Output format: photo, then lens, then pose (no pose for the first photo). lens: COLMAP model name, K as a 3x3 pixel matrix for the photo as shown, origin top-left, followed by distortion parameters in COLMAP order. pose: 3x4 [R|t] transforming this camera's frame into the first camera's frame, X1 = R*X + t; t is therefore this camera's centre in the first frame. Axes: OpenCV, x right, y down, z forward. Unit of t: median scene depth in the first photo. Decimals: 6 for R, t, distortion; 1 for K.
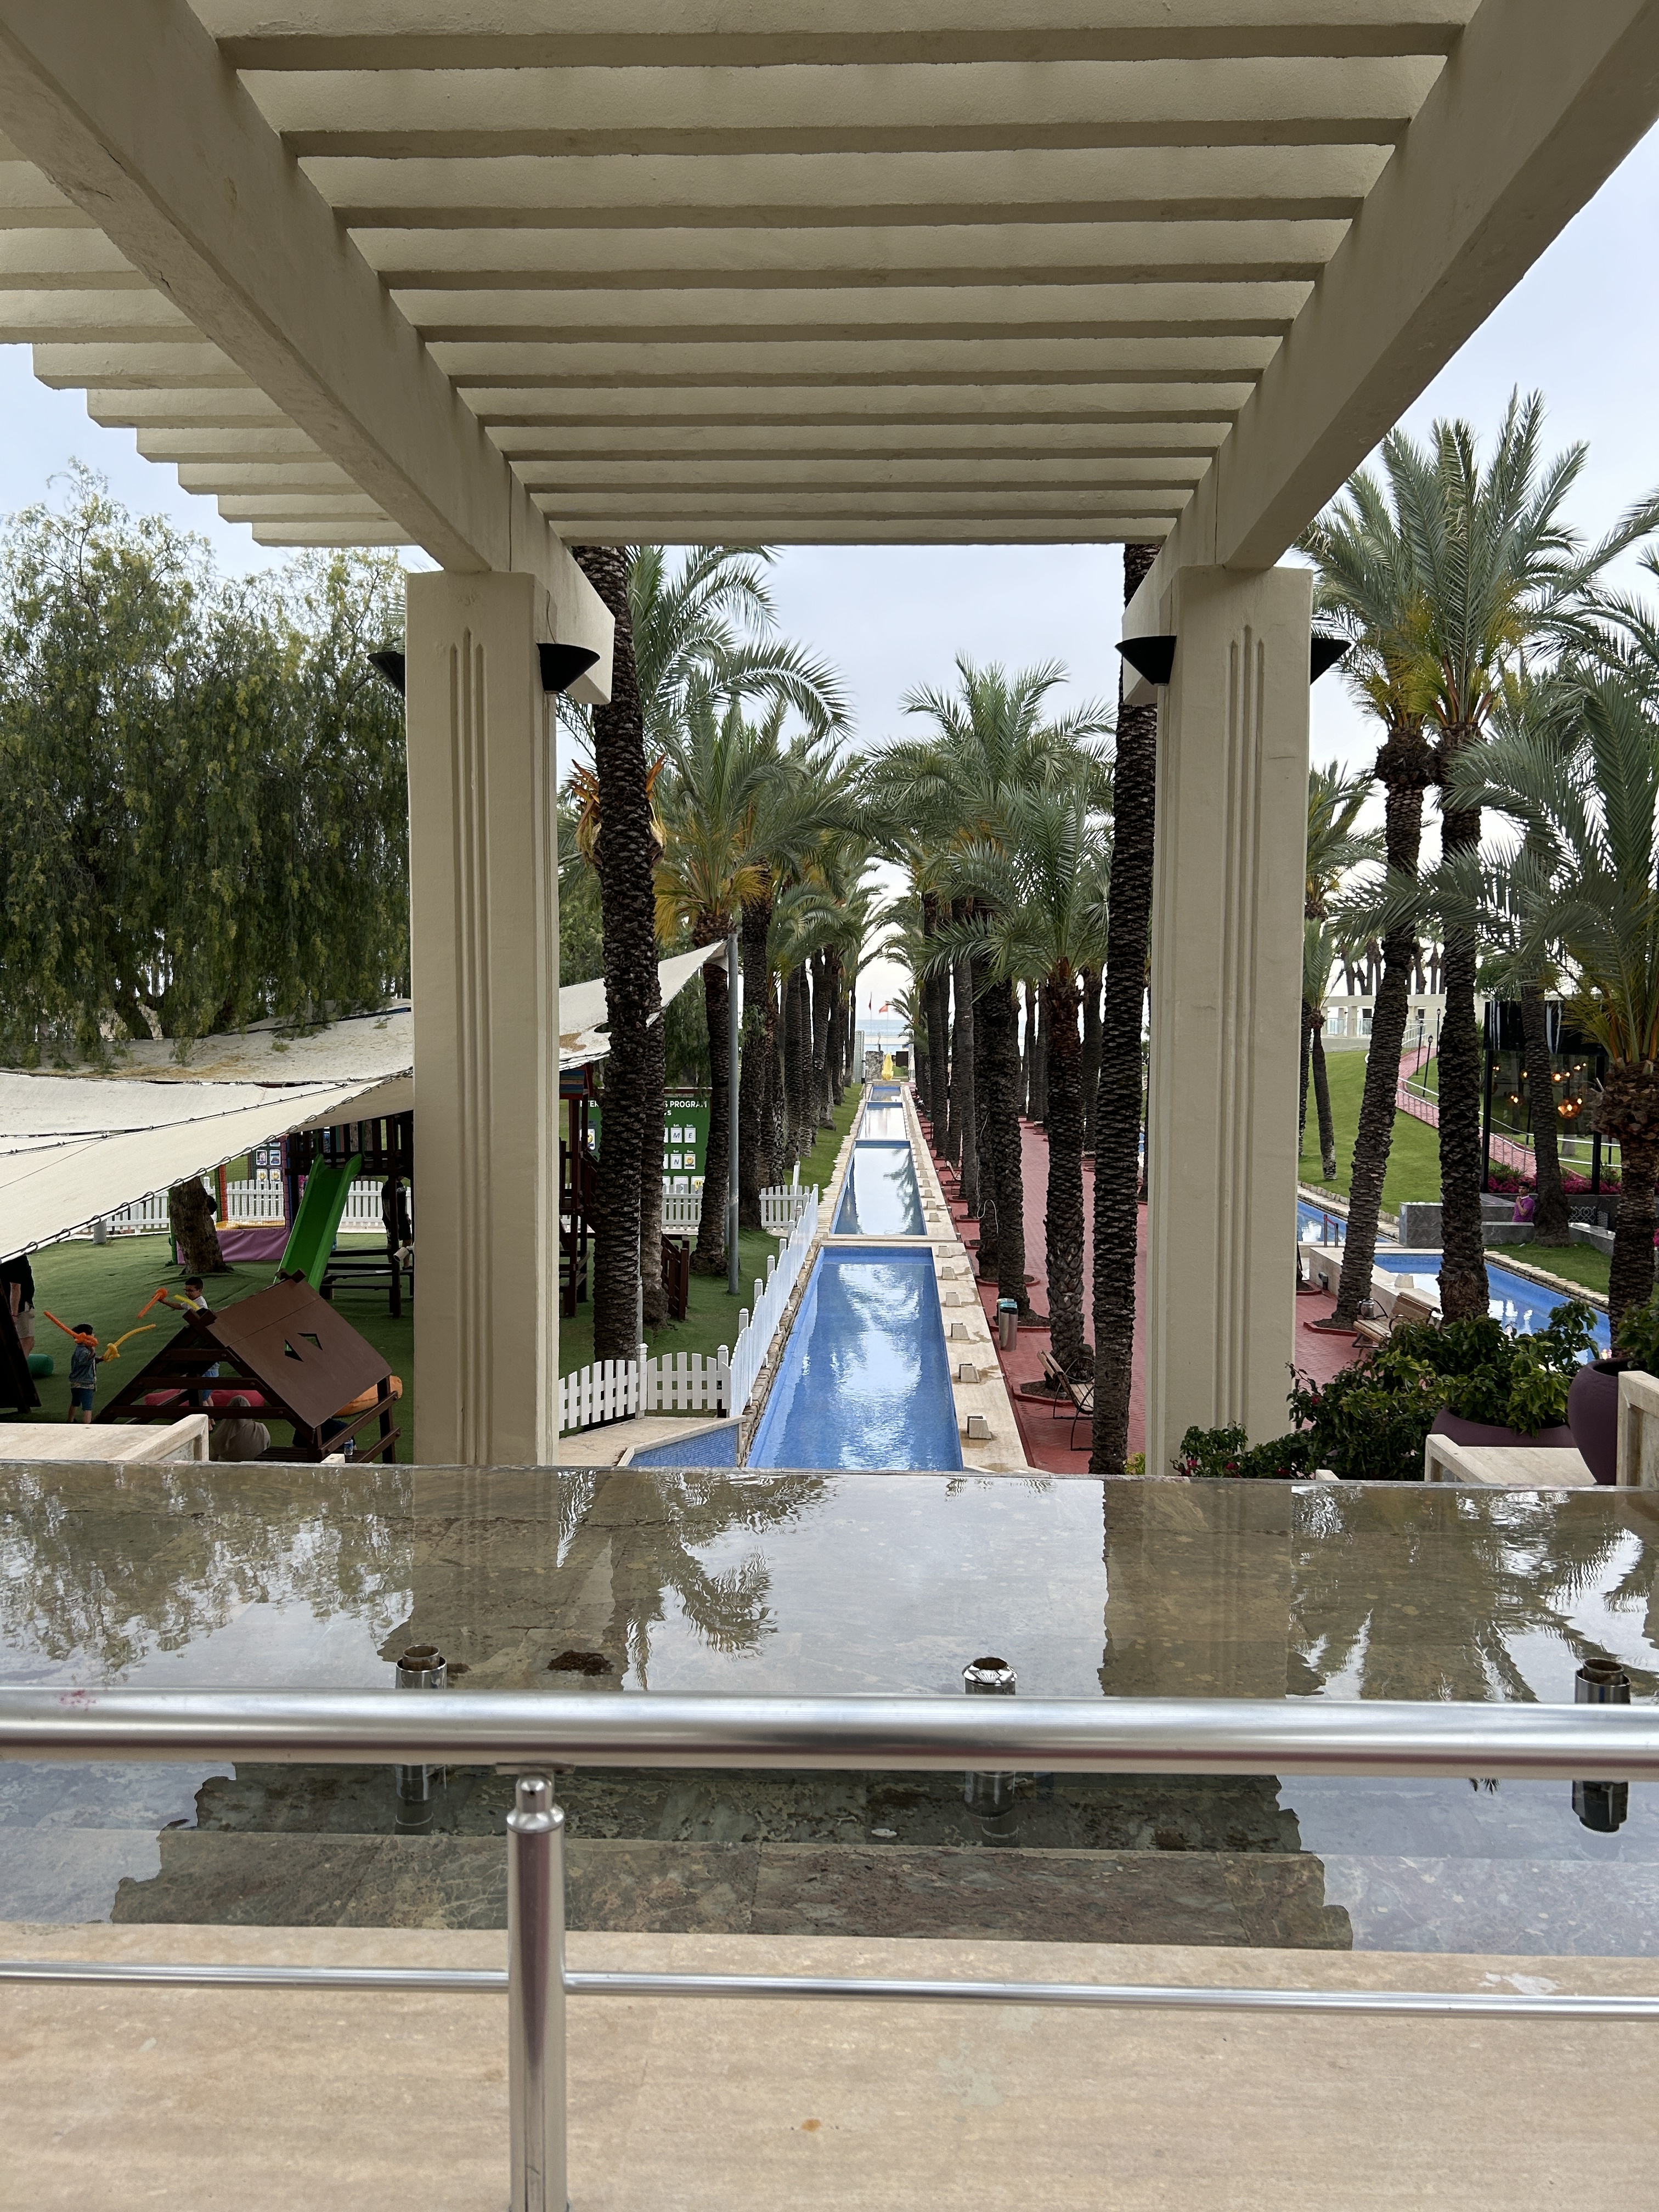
lens RADIAL K [[1647.9, 0, 829.5], [0, 1647.9, 1106.0], [0, 0, 1]] dist [0.119721, -0.215992]
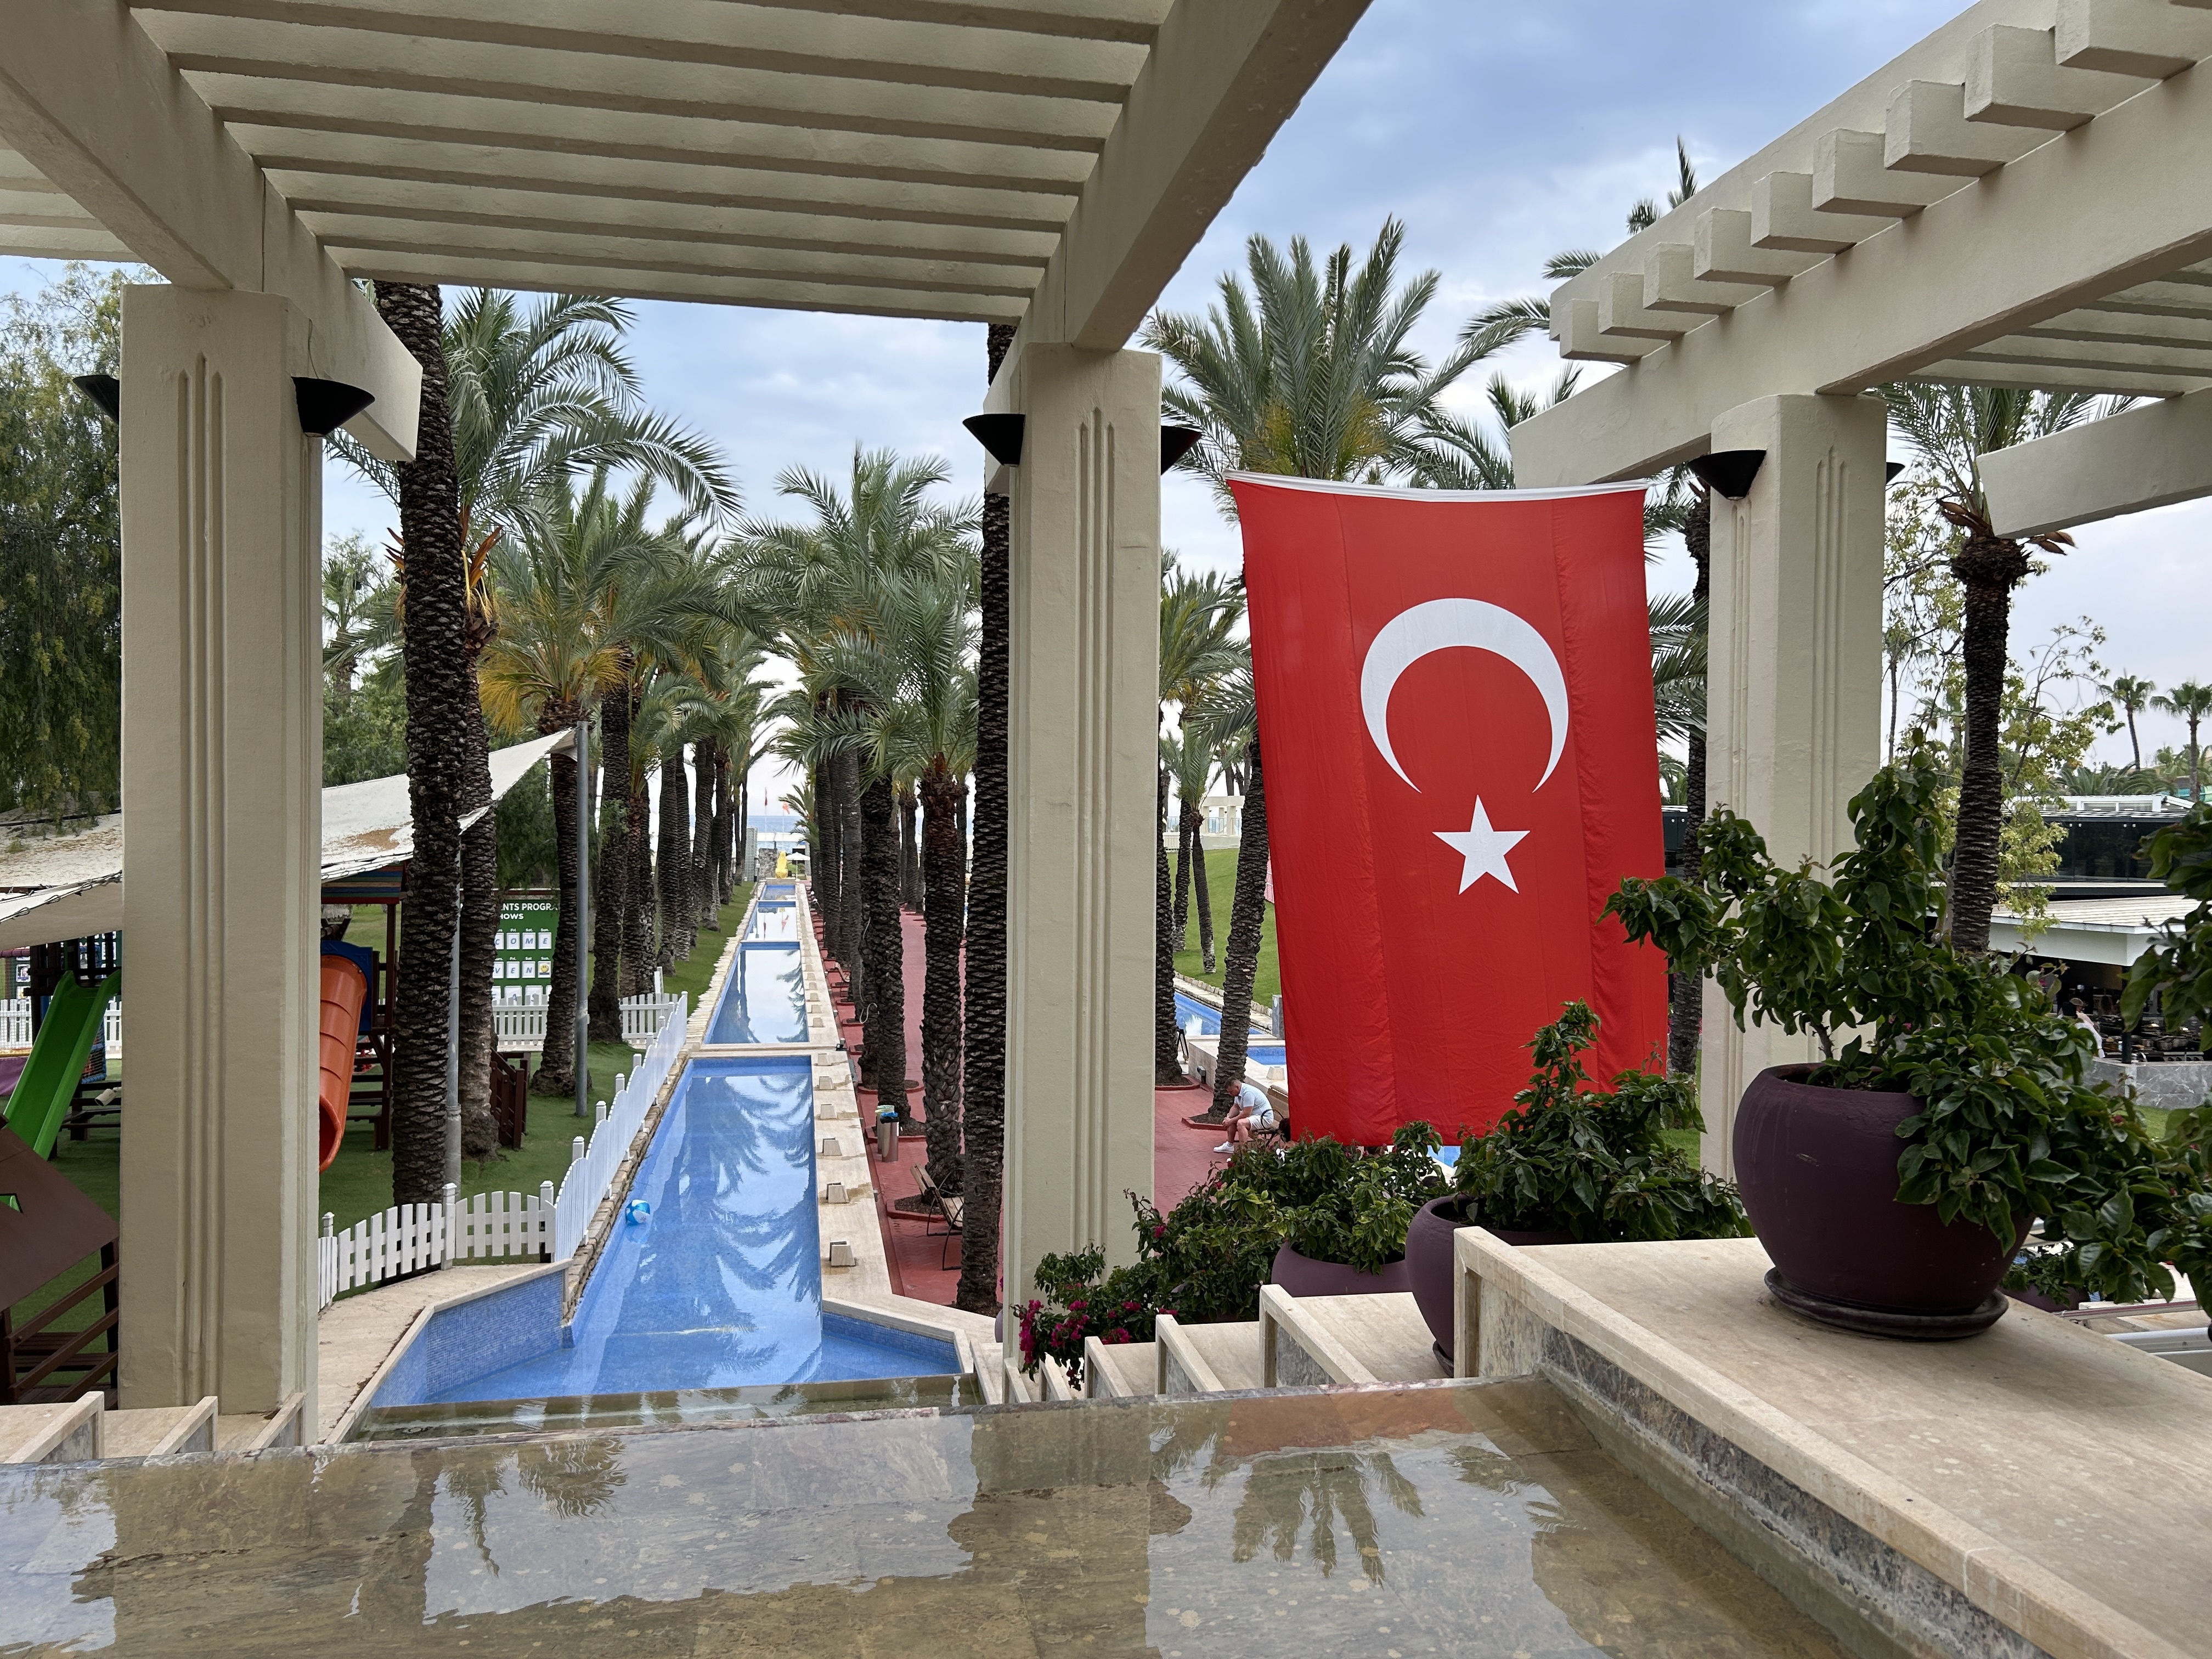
lens RADIAL K [[1647.9, 0, 1106.0], [0, 1647.9, 829.5], [0, 0, 1]] dist [0.119721, -0.215992]
pose [[0.974448, 0.001907, 0.224607, 0.022169], [0.008145, 0.999006, -0.043821, -0.001745], [-0.224468, 0.044531, 0.973464, 0.042334]]
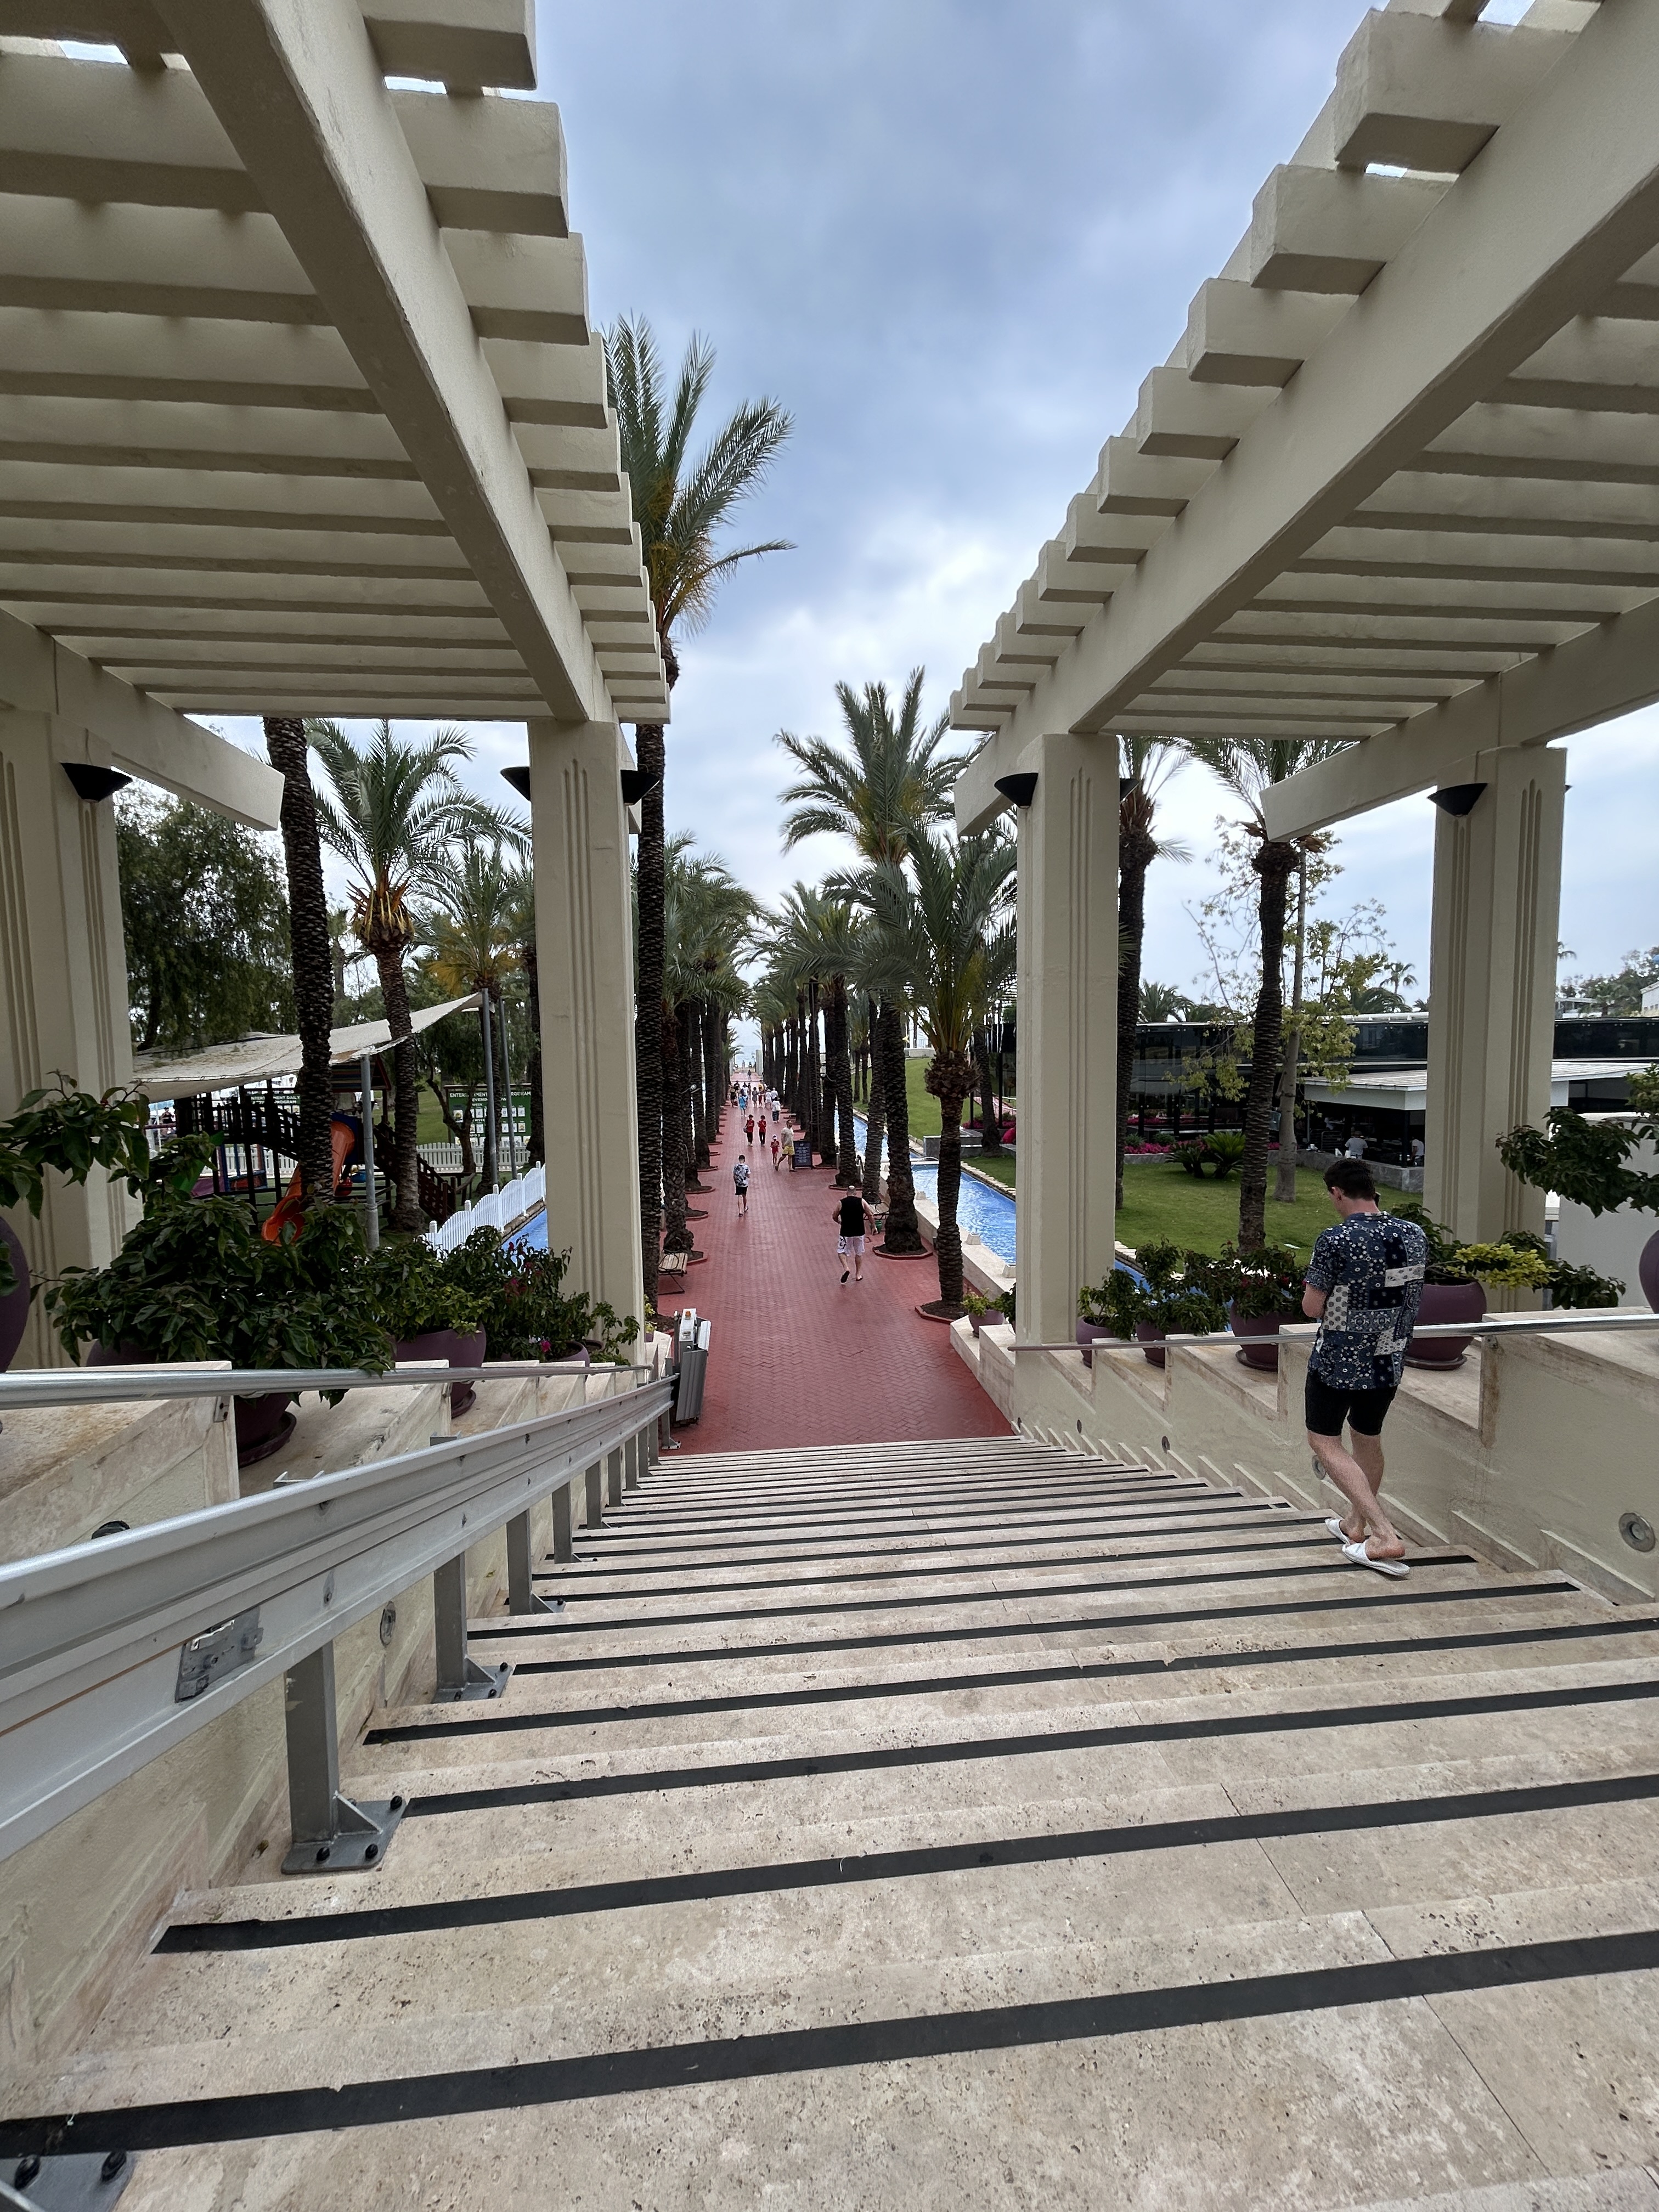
lens RADIAL K [[876.1, 0, 829.5], [0, 876.1, 1106.0], [0, 0, 1]] dist [0.000548, 0.000009]
pose [[0.990860, -0.029003, 0.131741, 0.203318], [0.026968, 0.999488, 0.017202, 0.008168], [-0.132173, -0.013492, 0.991135, 0.105486]]
